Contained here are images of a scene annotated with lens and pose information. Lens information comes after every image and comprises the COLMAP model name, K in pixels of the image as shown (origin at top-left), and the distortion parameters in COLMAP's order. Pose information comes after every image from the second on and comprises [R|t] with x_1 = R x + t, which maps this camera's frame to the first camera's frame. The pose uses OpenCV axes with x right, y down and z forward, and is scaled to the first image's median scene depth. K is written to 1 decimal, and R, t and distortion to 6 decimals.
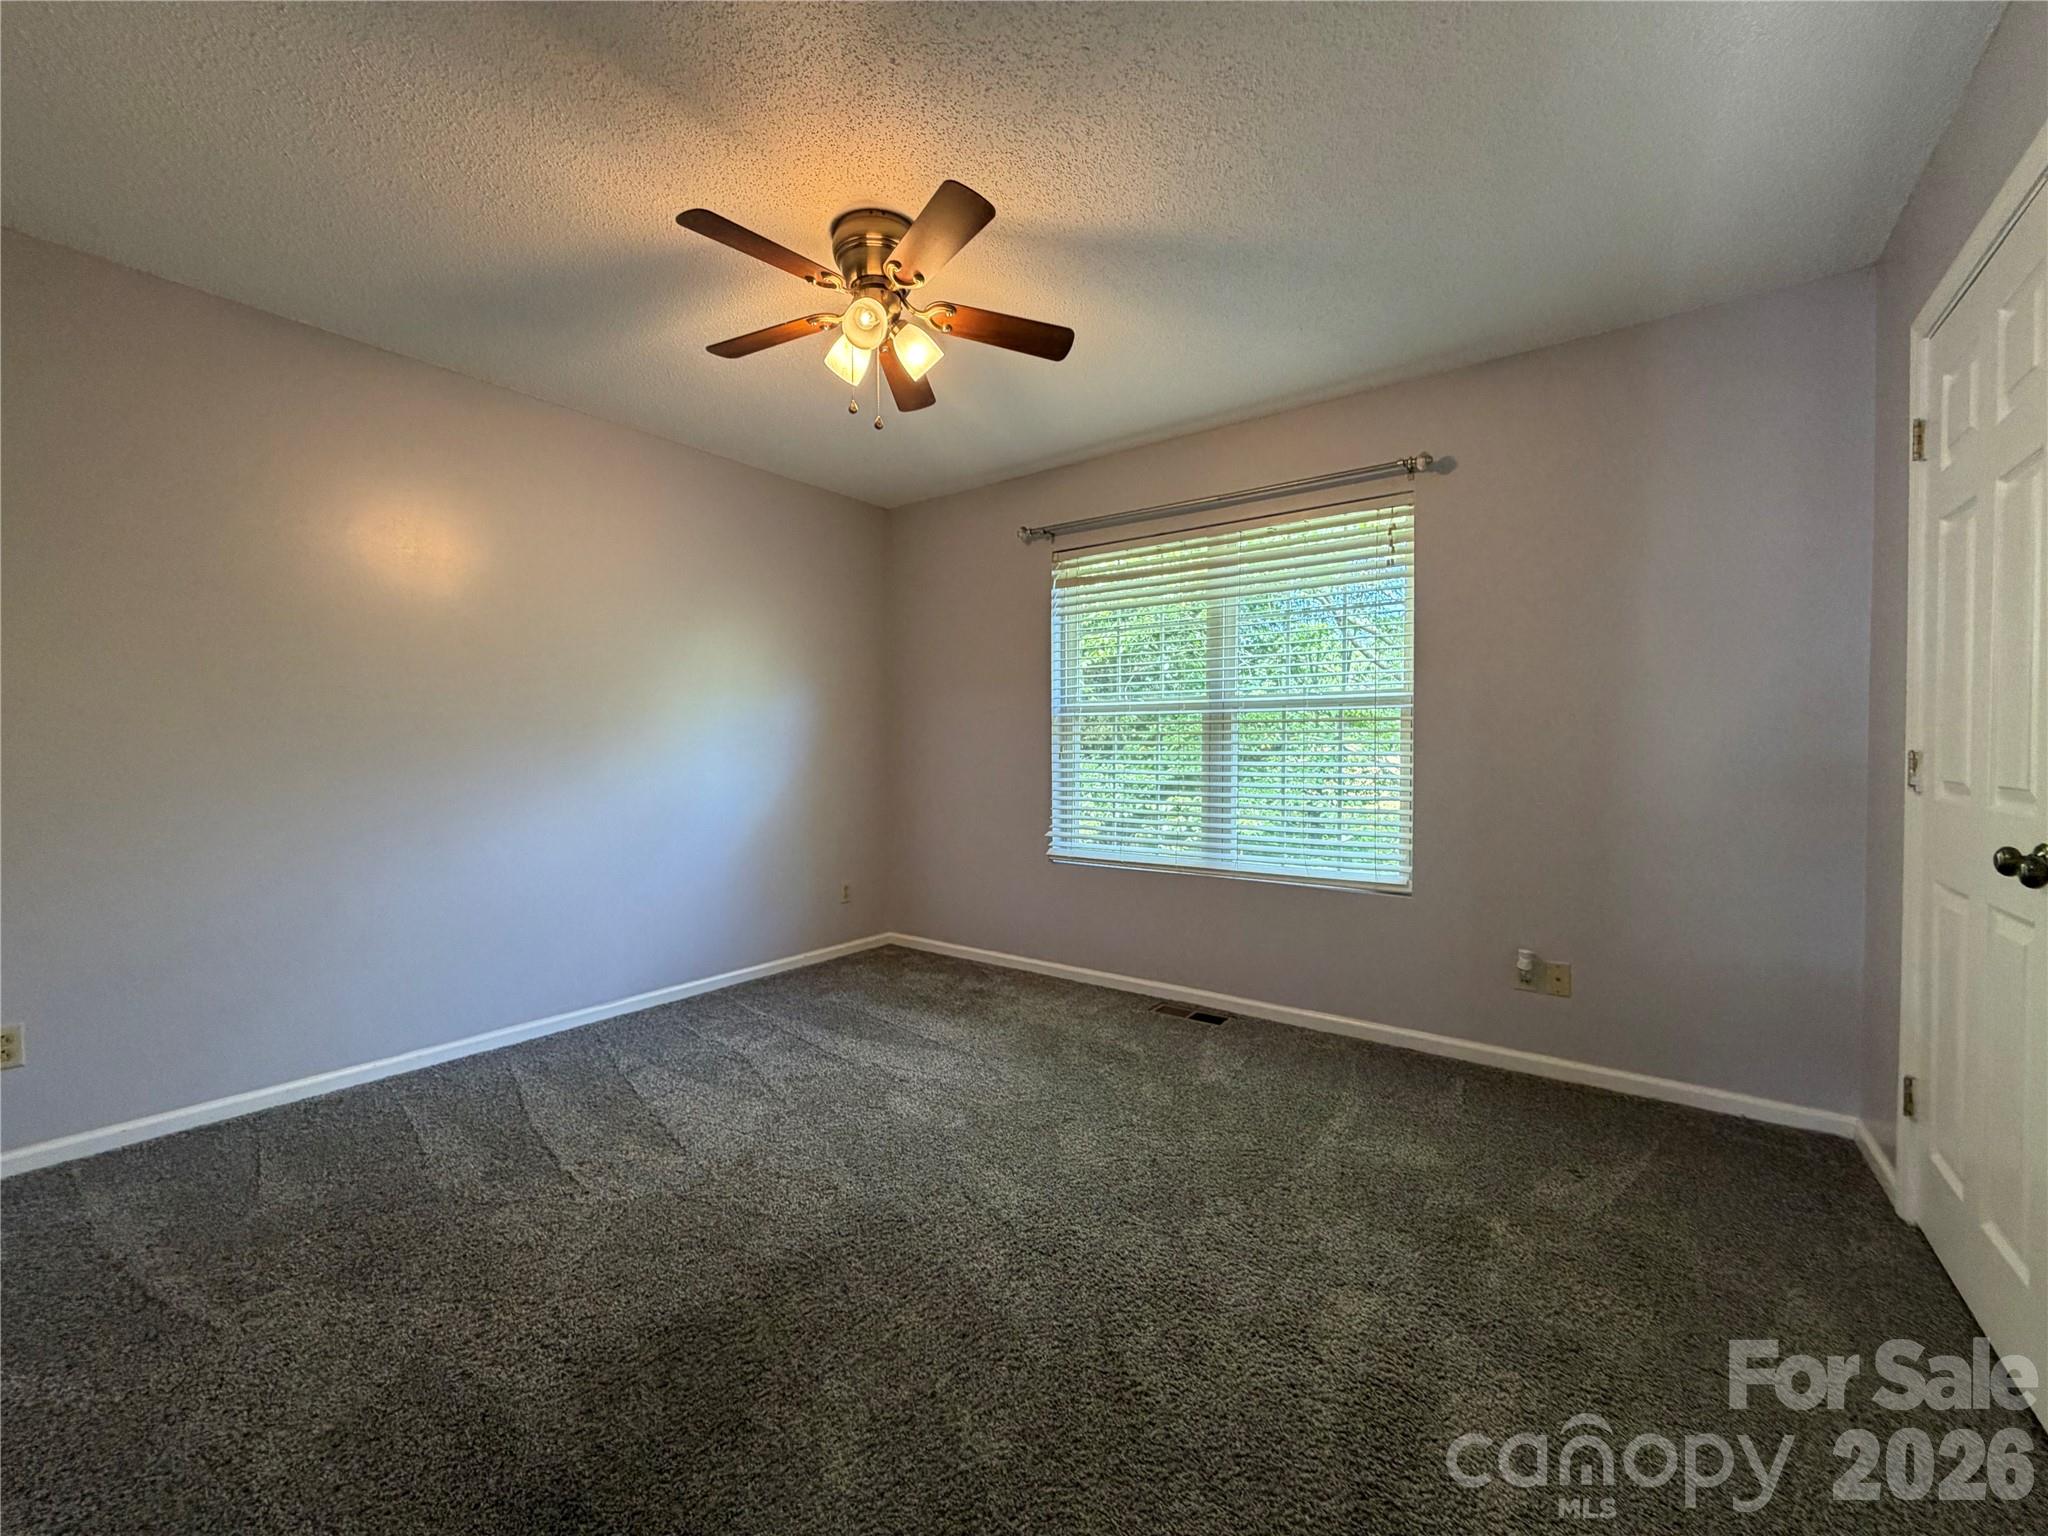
lens RADIAL K [[818.8, 0, 1016.3], [0, 818.8, 766.0], [0, 0, 1]] dist [-0.000241, 0.000863]
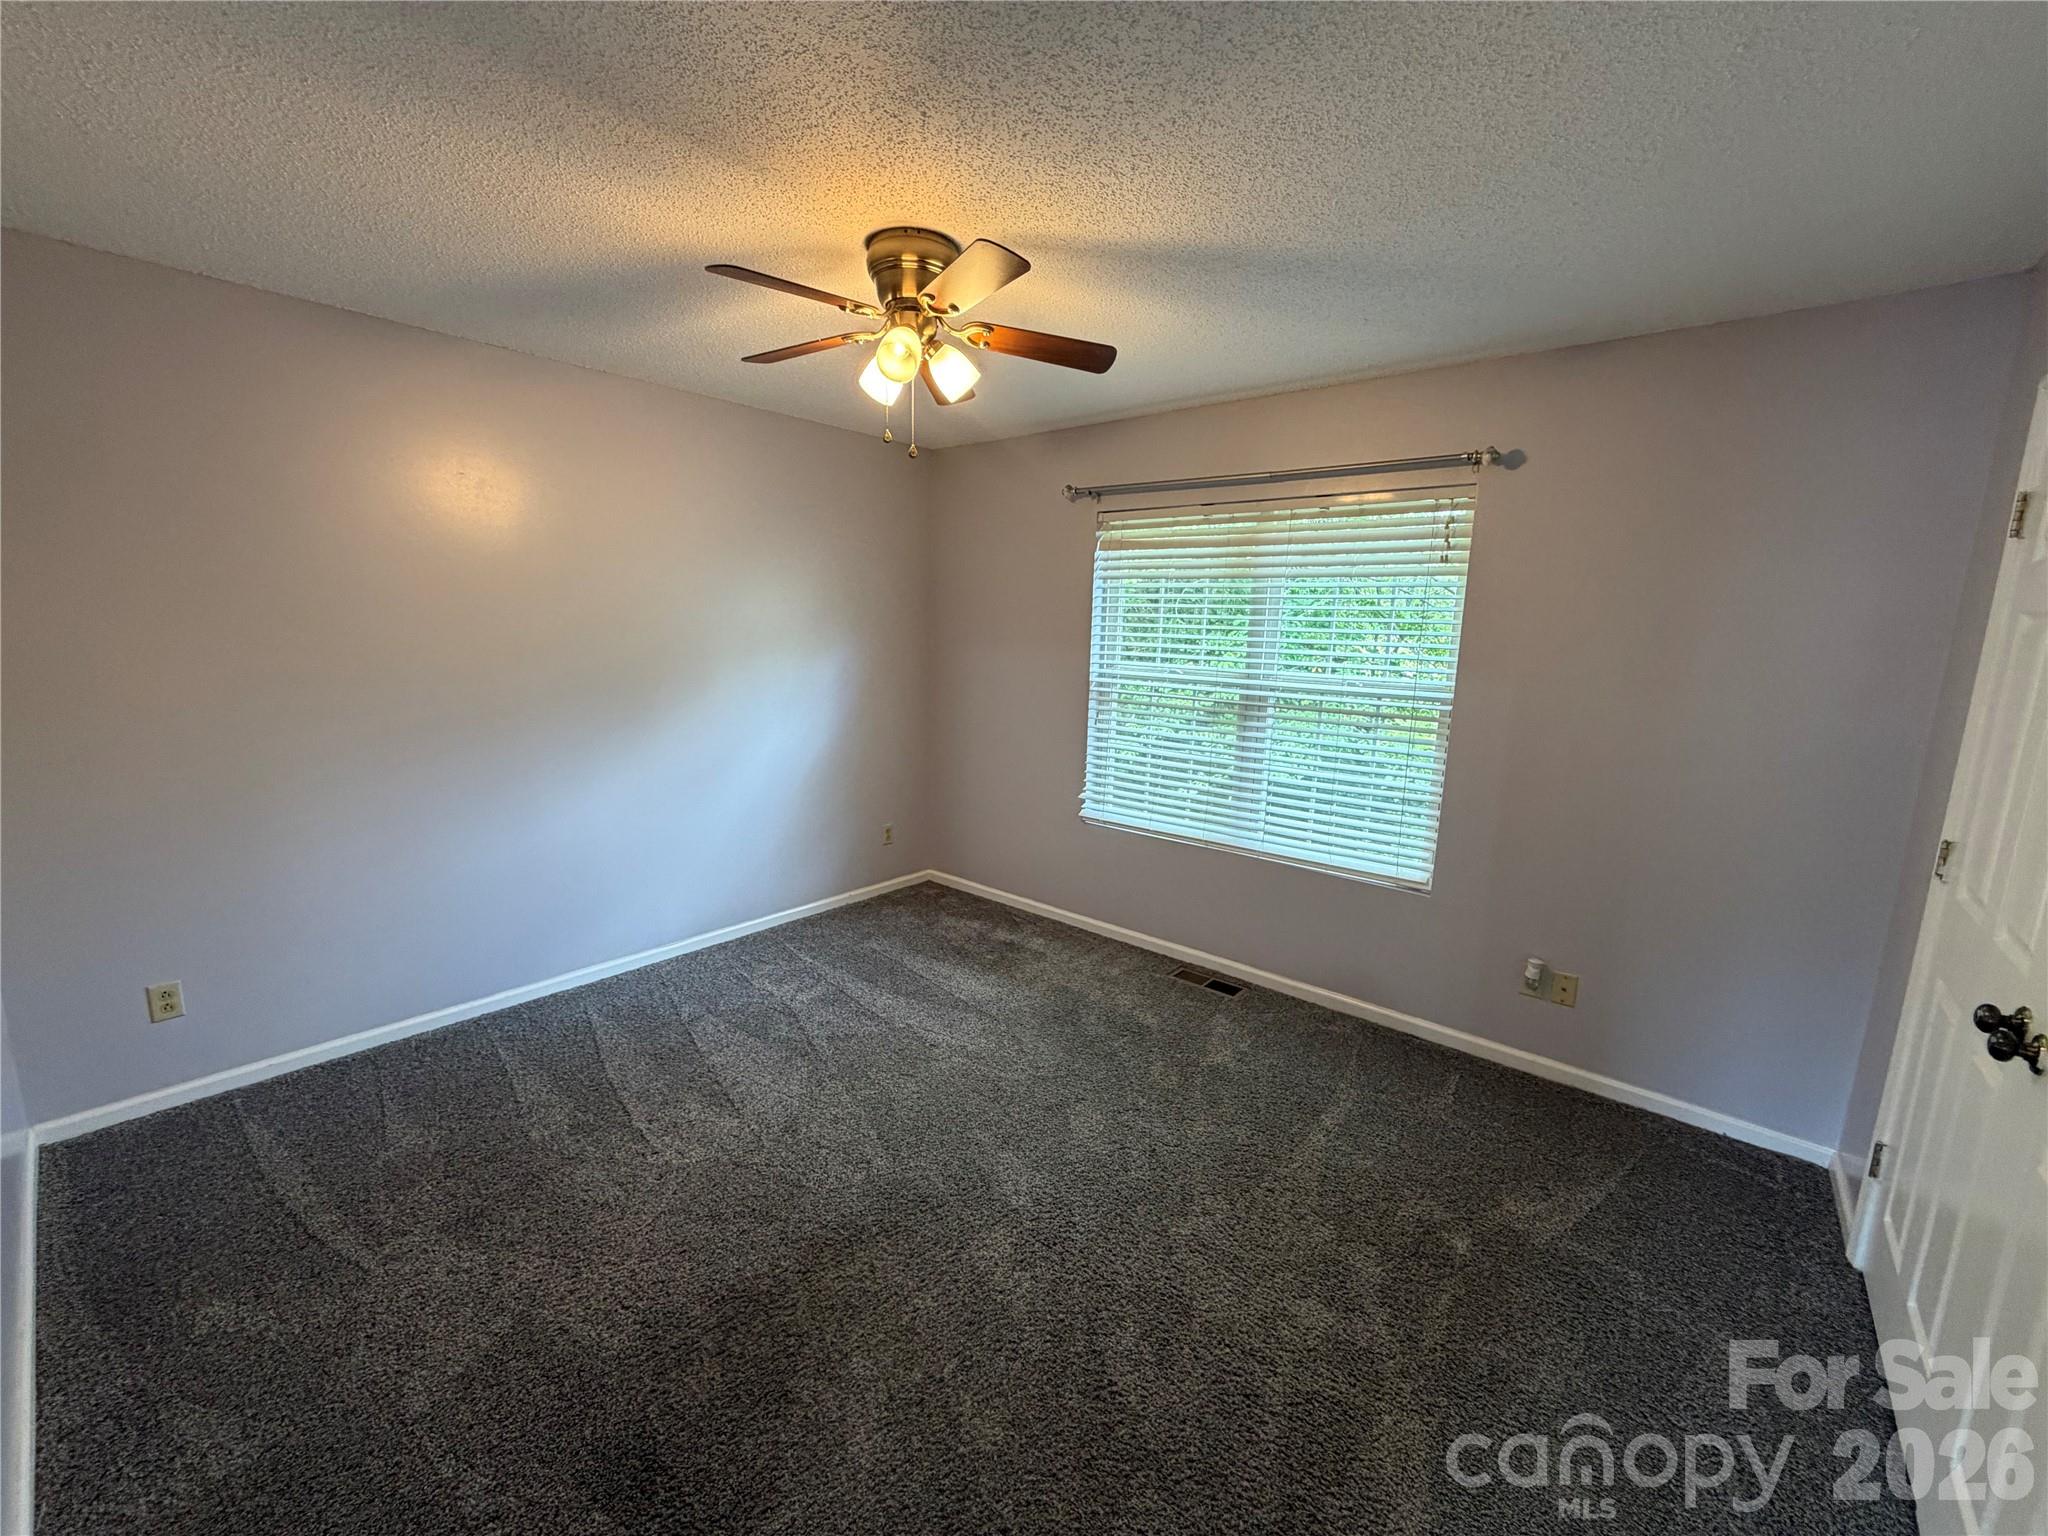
lens RADIAL K [[818.8, 0, 1016.5], [0, 818.8, 765.2], [0, 0, 1]] dist [-0.000241, 0.000863]
pose [[0.997593, 0.037788, -0.058135, 0.028215], [-0.028567, 0.987971, 0.151977, -0.195039], [0.063178, -0.149951, 0.986673, -0.024916]]
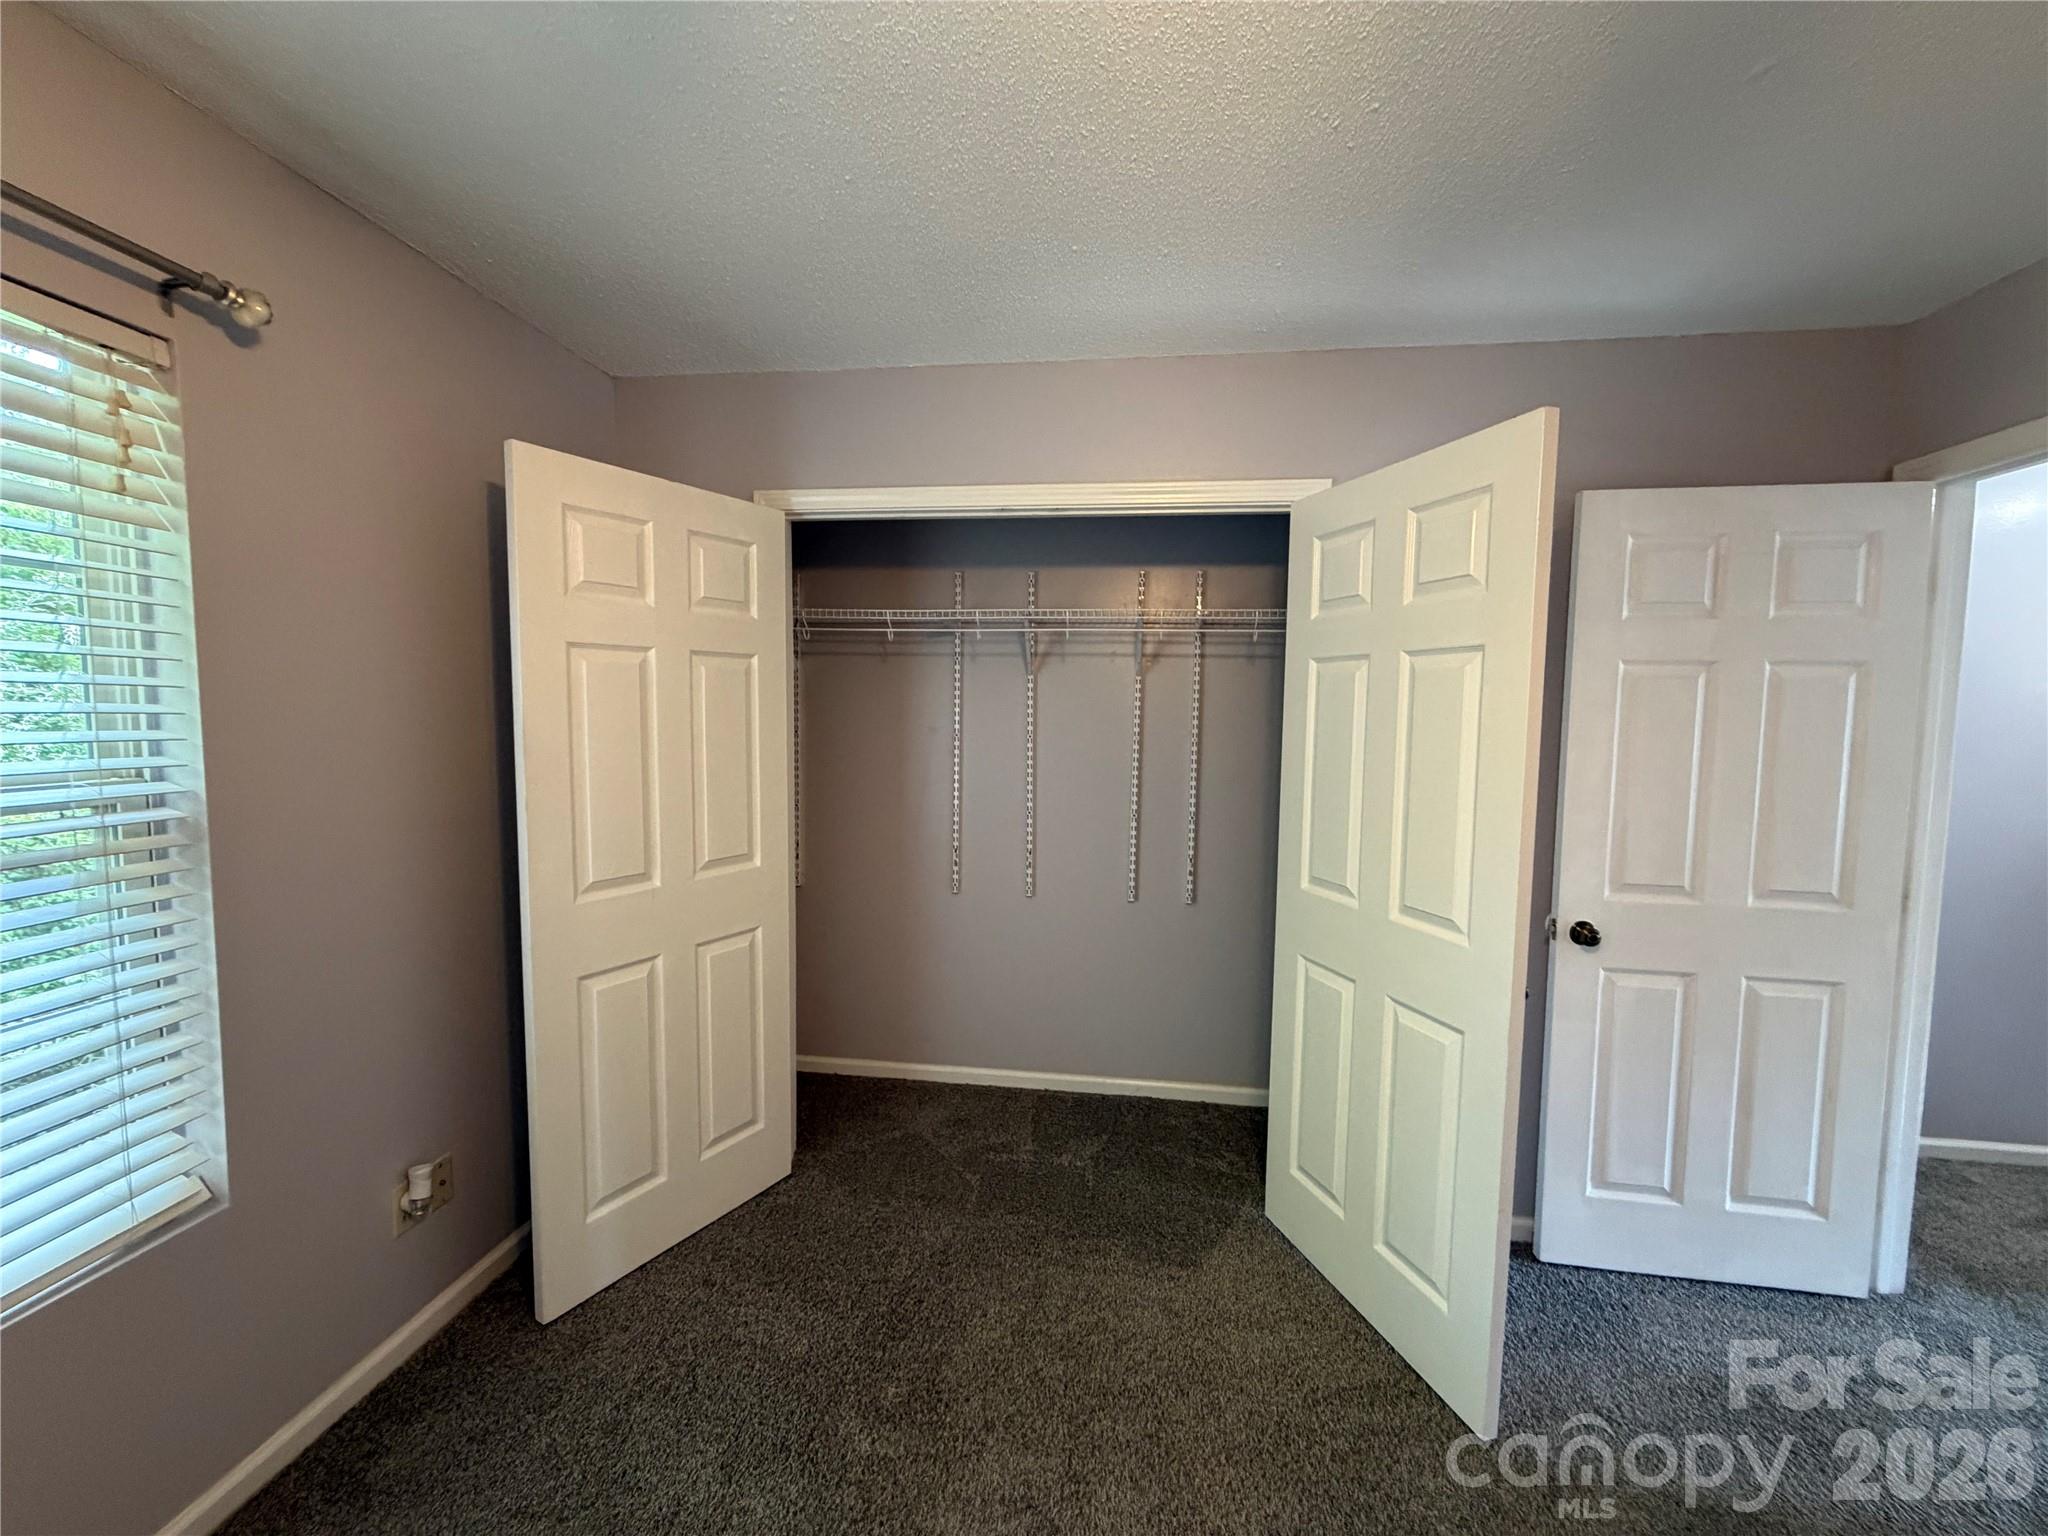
lens RADIAL K [[818.8, 0, 1021.0], [0, 818.8, 763.8], [0, 0, 1]] dist [-0.000241, 0.000863]
pose [[-0.482731, -0.063626, 0.873454, -0.208002], [0.016240, 0.996536, 0.081567, -0.181496], [-0.875618, 0.053560, -0.480026, 1.109859]]
